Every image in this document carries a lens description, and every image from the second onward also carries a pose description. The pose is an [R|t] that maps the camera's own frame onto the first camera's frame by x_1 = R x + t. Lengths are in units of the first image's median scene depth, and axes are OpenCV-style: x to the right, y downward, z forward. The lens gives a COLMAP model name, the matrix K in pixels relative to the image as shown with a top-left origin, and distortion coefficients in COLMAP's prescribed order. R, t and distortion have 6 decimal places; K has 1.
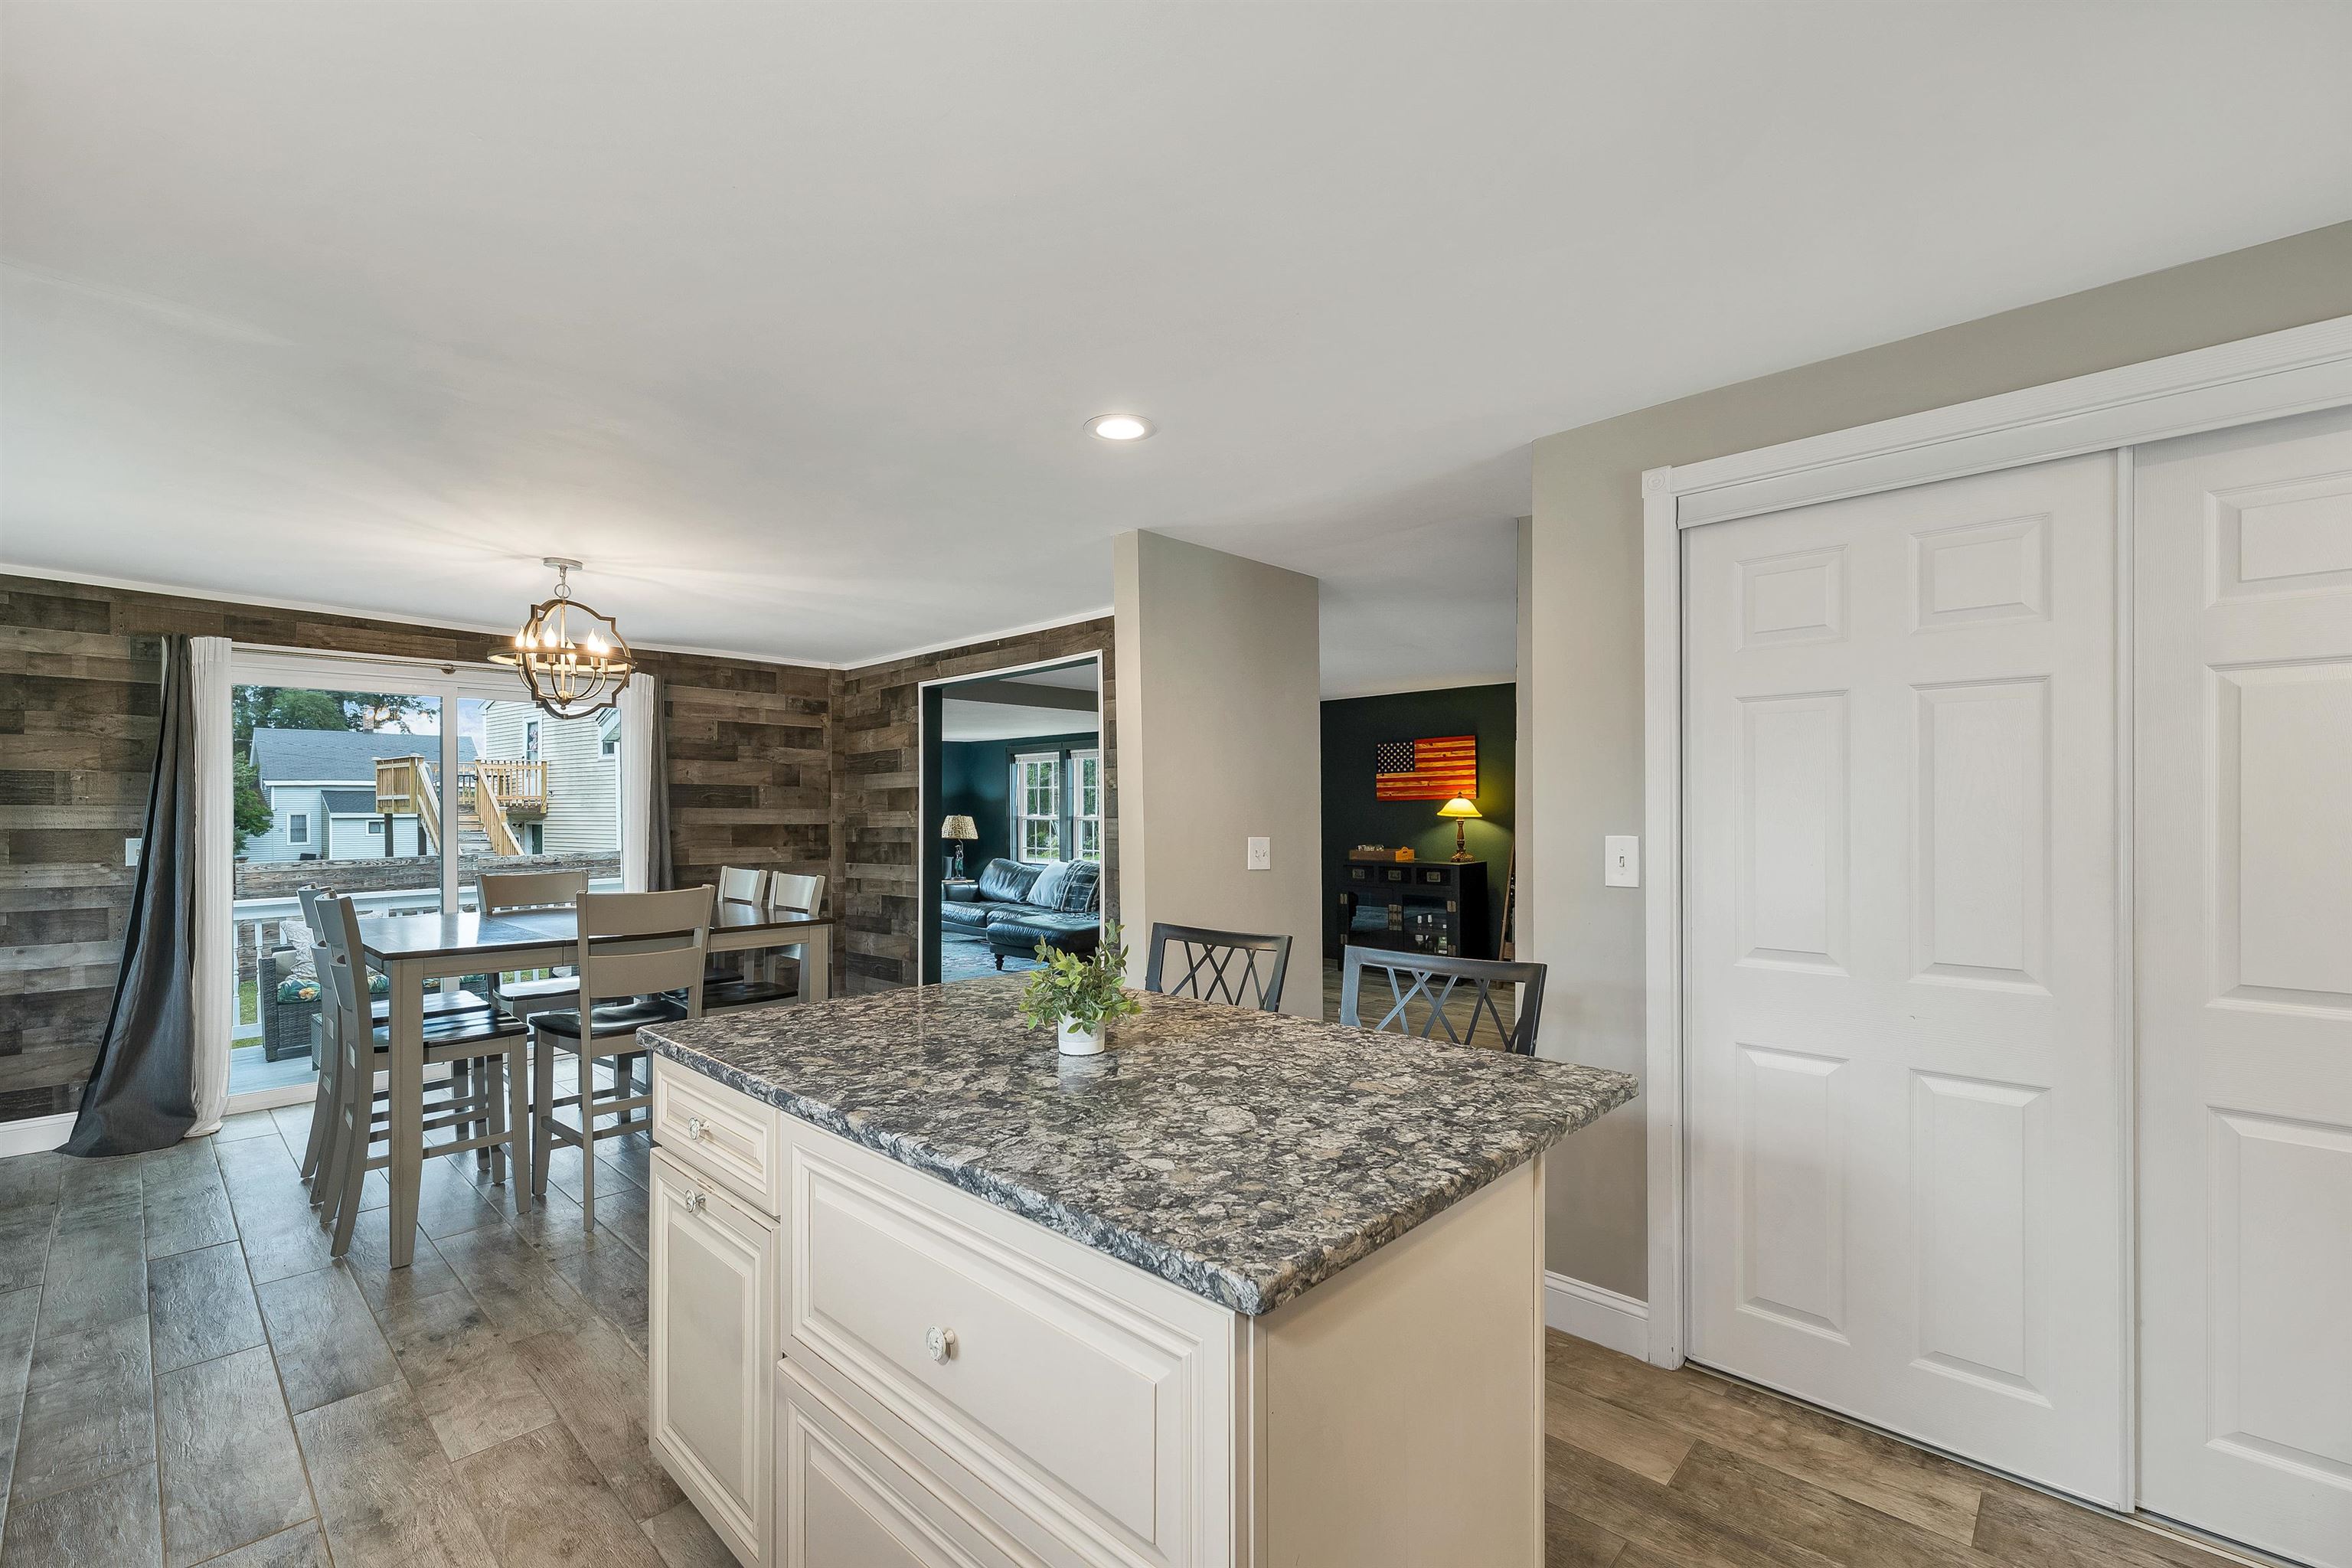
lens RADIAL K [[1003.0, 0, 1165.7], [0, 1003.0, 792.7], [0, 0, 1]] dist [0.002474, 0.000097]
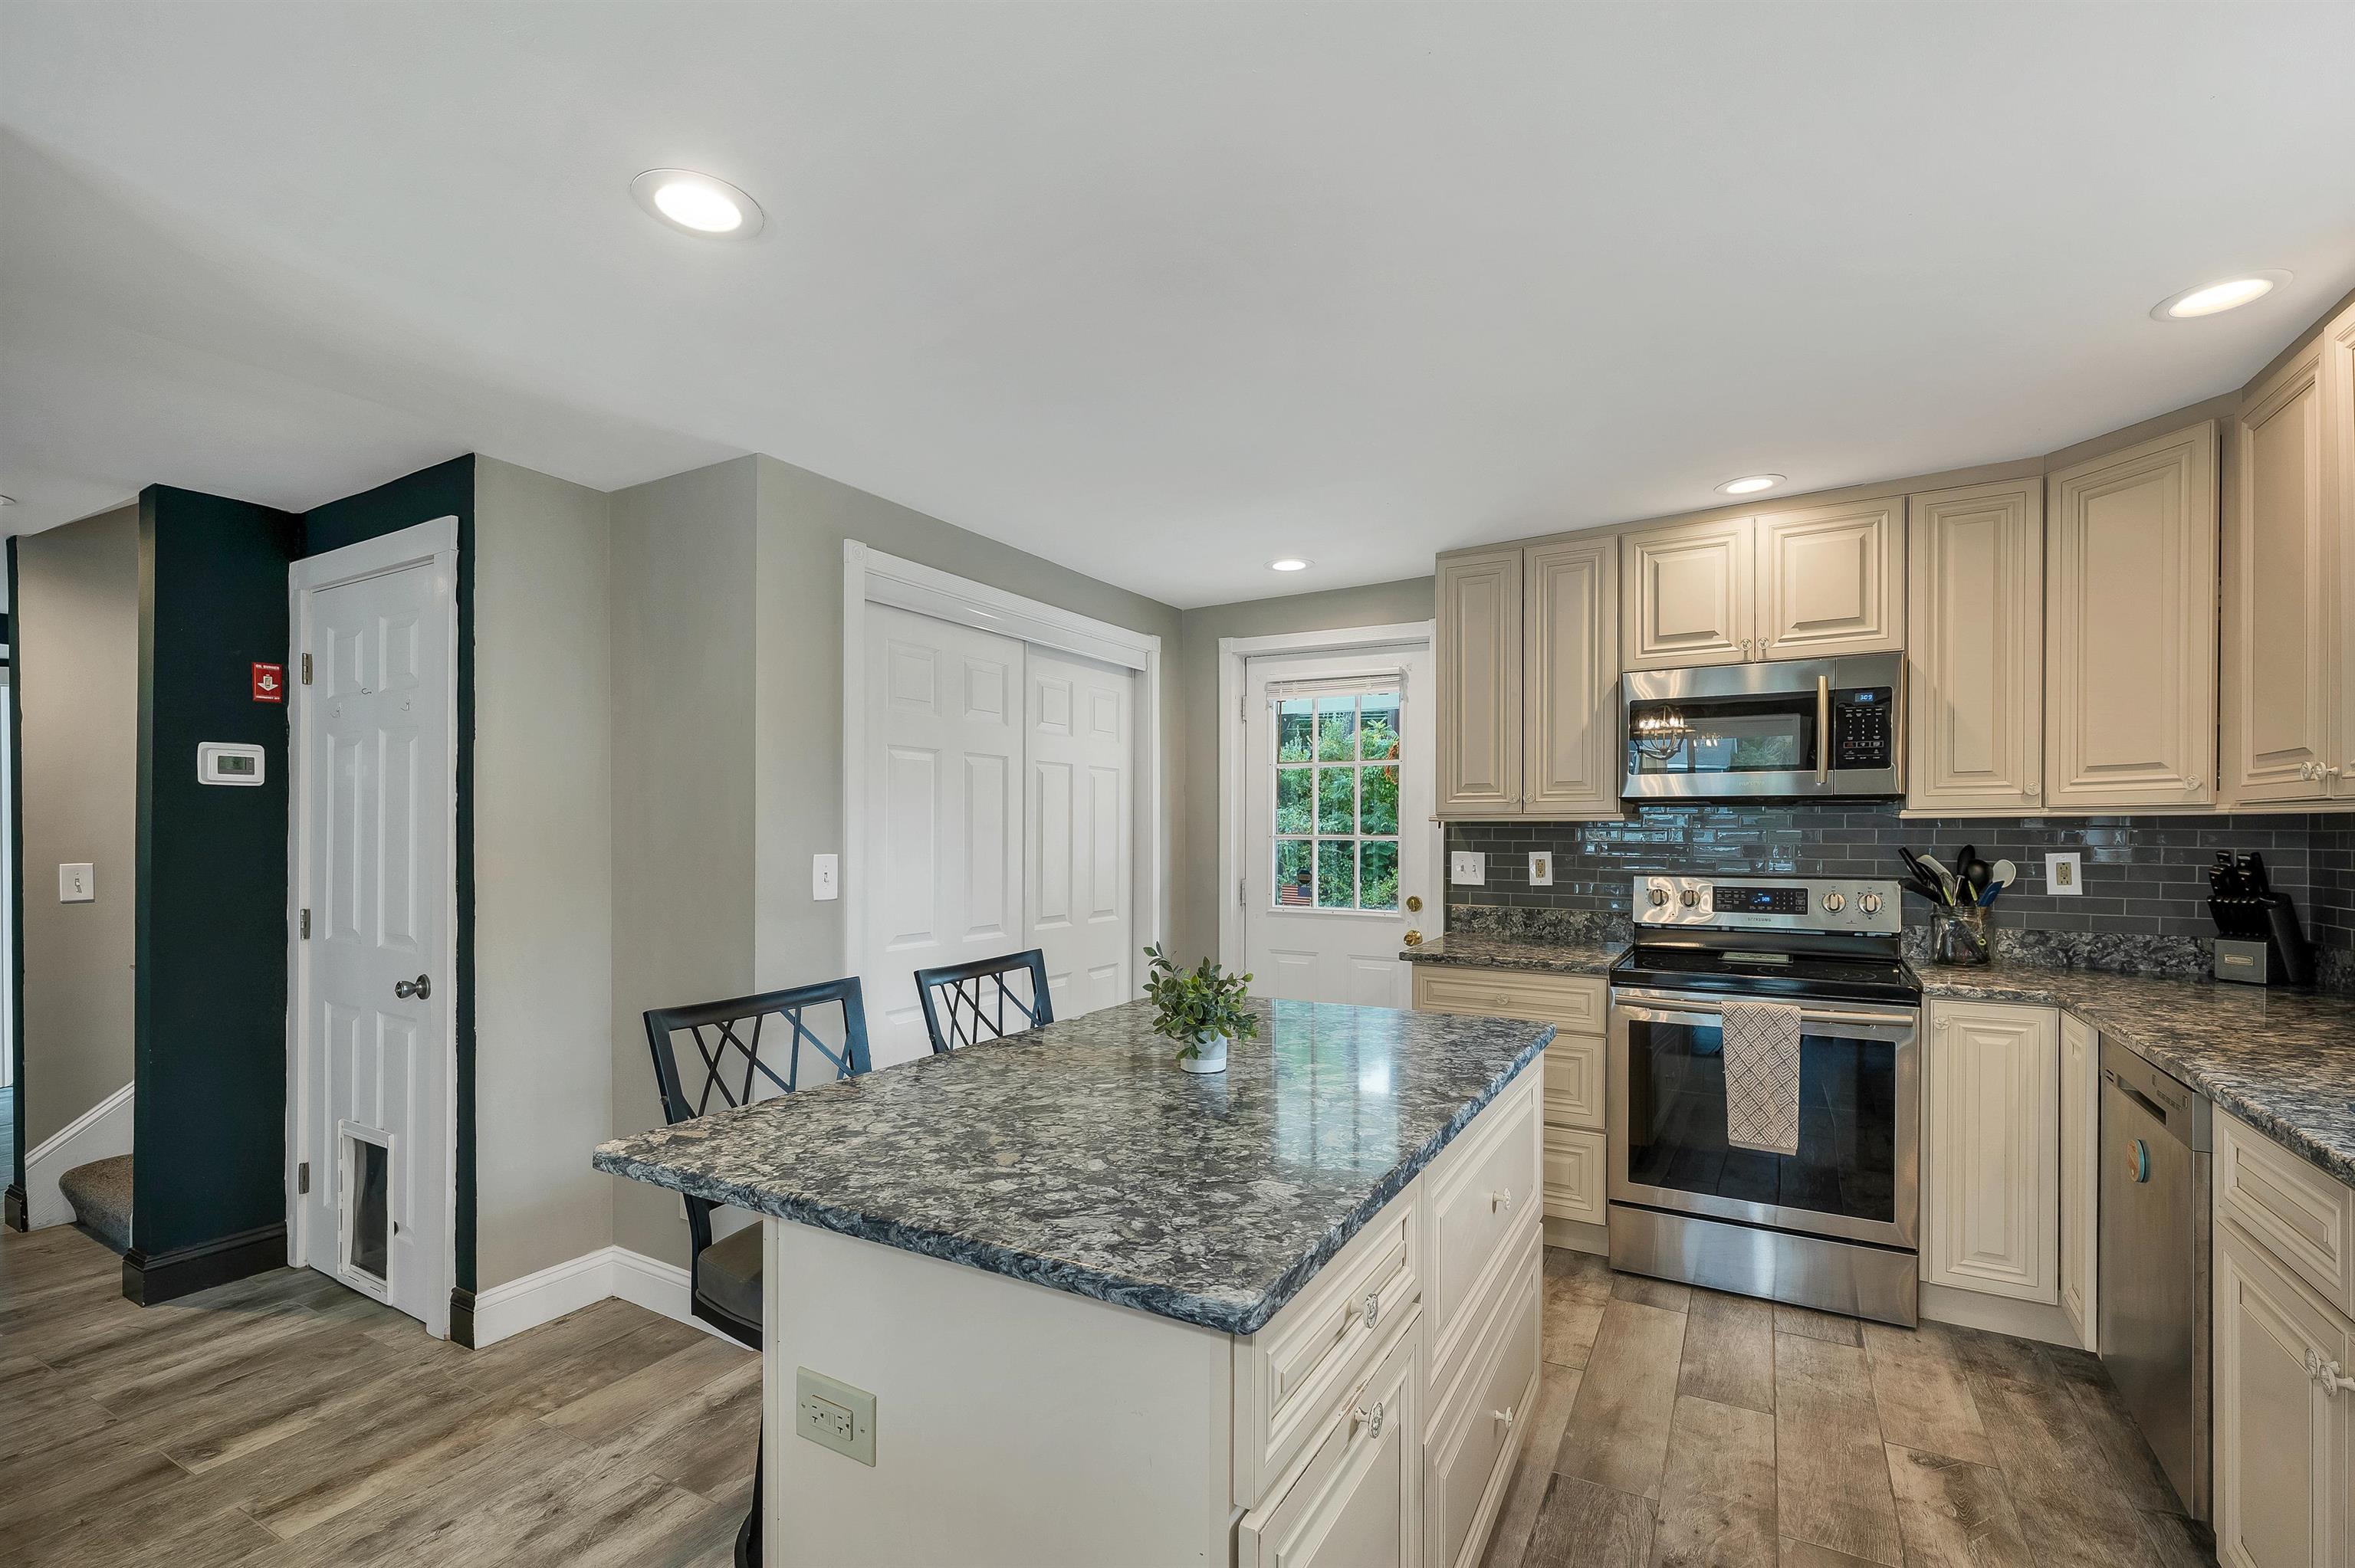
lens RADIAL K [[1004.1, 0, 1178.8], [0, 1004.1, 834.2], [0, 0, 1]] dist [0.002474, 0.000097]
pose [[-0.227704, 0.003972, 0.973722, -0.730001], [-0.001170, 0.999990, -0.004352, 0.024634], [-0.973730, -0.002130, -0.227697, 0.877269]]
